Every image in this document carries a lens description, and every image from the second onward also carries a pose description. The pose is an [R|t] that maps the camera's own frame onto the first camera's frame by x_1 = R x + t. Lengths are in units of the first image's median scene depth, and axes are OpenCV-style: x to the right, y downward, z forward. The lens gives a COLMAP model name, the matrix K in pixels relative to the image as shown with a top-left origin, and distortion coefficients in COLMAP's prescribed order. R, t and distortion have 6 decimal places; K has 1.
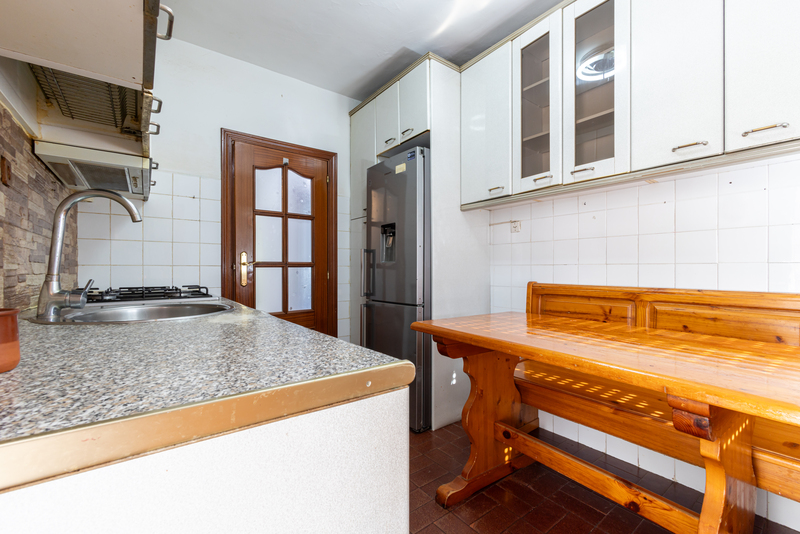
lens RADIAL K [[338.8, 0, 400.3], [0, 338.8, 268.3], [0, 0, 1]] dist [-0.004106, 0.002066]
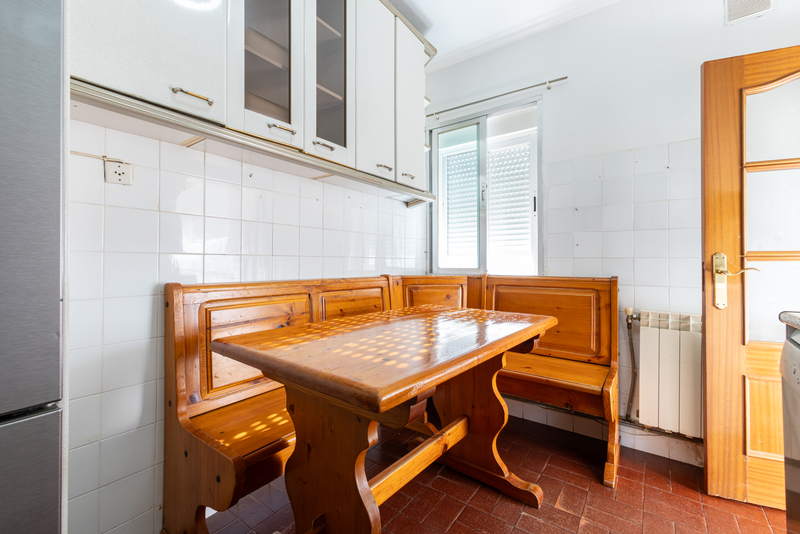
lens RADIAL K [[338.8, 0, 415.2], [0, 338.8, 256.1], [0, 0, 1]] dist [-0.004106, 0.002066]
pose [[-0.310505, 0.015064, 0.950452, -0.338814], [-0.004428, 0.999841, -0.017293, 0.003309], [-0.950562, -0.009578, -0.310388, 1.027322]]
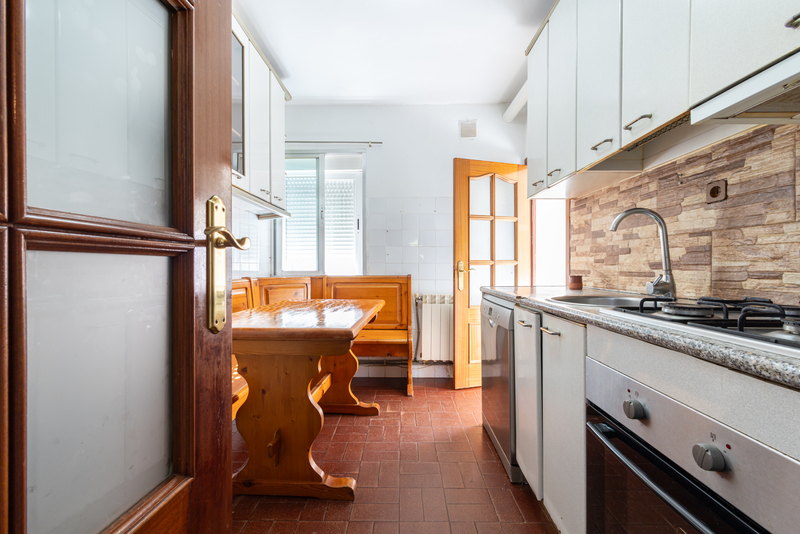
lens RADIAL K [[338.8, 0, 397.8], [0, 338.8, 267.8], [0, 0, 1]] dist [-0.004106, 0.002066]
pose [[-0.788488, -0.006813, 0.615012, -0.540410], [-0.000979, 0.999951, 0.009822, -0.005173], [-0.615049, 0.007143, -0.788456, 1.512763]]
